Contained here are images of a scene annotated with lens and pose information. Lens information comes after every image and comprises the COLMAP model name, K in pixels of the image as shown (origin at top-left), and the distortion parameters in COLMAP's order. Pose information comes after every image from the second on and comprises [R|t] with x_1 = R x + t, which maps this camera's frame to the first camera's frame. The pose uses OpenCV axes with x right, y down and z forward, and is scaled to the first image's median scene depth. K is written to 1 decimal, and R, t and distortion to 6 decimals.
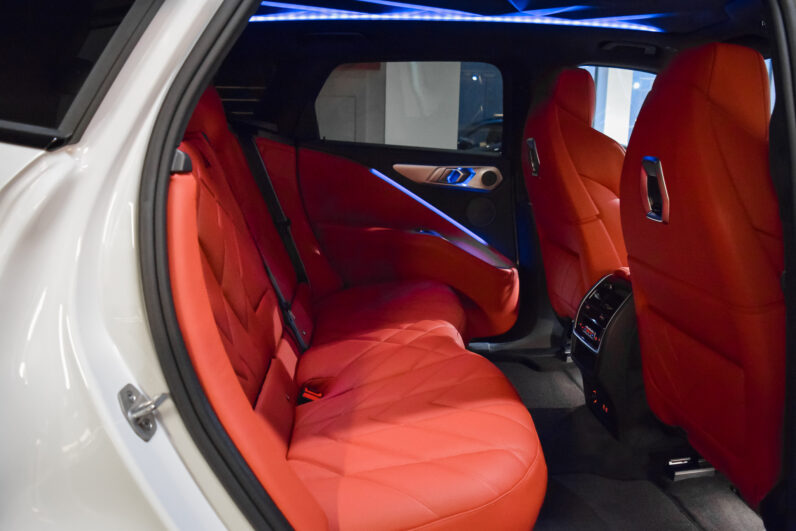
lens RADIAL K [[620.3, 0, 394.6], [0, 620.3, 261.8], [0, 0, 1]] dist [-0.111150, 0.051275]
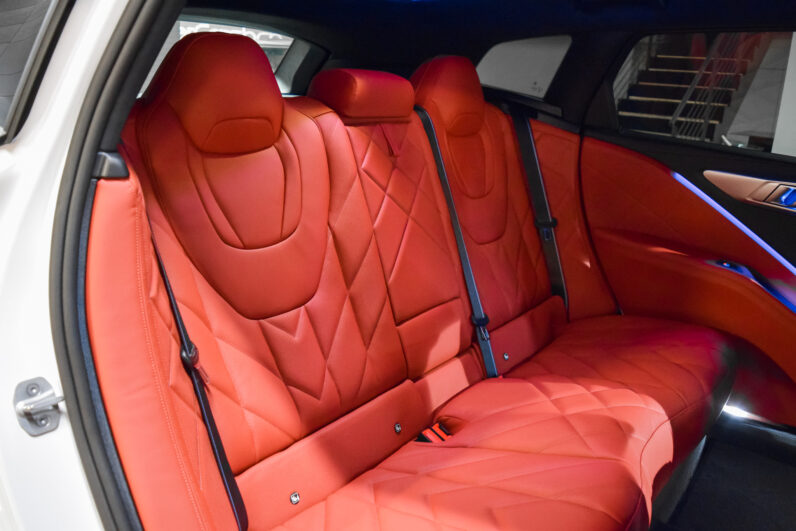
lens RADIAL K [[620.3, 0, 394.6], [0, 620.3, 261.8], [0, 0, 1]] dist [-0.111150, 0.051275]
pose [[0.745042, 0.197604, -0.637076, 0.220833], [-0.164443, 0.980045, 0.111673, -0.072569], [0.646430, 0.021561, 0.762669, 0.213020]]
